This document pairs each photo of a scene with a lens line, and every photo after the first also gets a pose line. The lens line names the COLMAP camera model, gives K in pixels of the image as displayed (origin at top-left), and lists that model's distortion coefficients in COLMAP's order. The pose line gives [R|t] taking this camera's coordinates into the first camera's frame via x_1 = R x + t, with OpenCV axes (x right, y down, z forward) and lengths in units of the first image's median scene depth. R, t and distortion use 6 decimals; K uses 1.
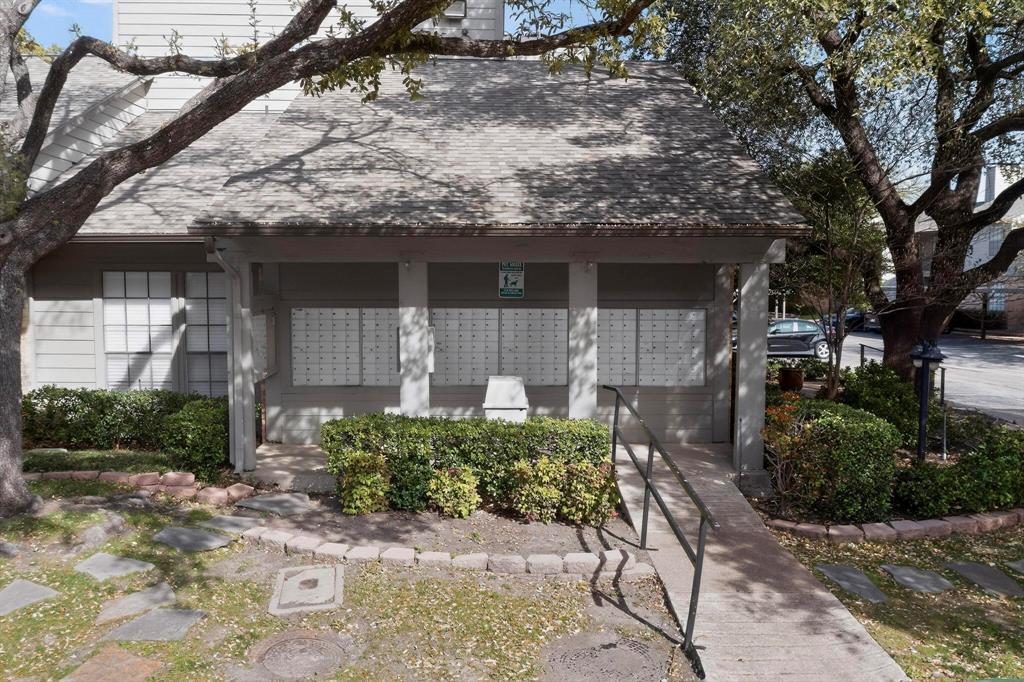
lens RADIAL K [[715.5, 0, 512.0], [0, 715.5, 341.0], [0, 0, 1]] dist [0.000261, -0.000092]
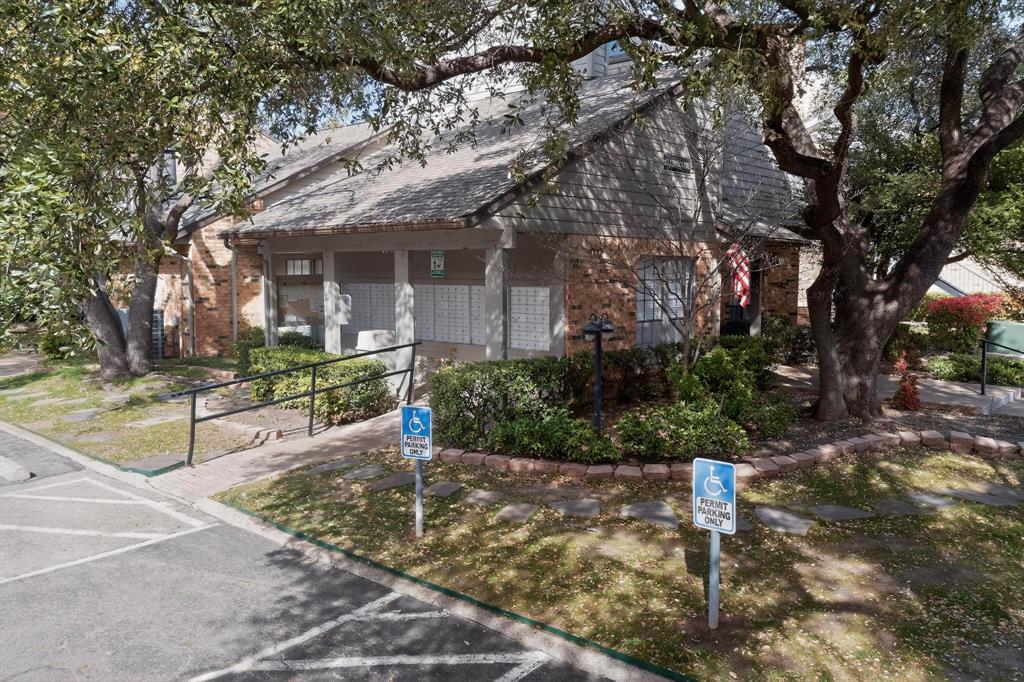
lens RADIAL K [[715.5, 0, 512.0], [0, 715.5, 341.0], [0, 0, 1]] dist [0.000261, -0.000092]
pose [[0.773074, 0.063607, -0.631118, 0.969520], [-0.049176, 0.997975, 0.040344, -0.001435], [0.632407, -0.000153, 0.774637, 0.052816]]
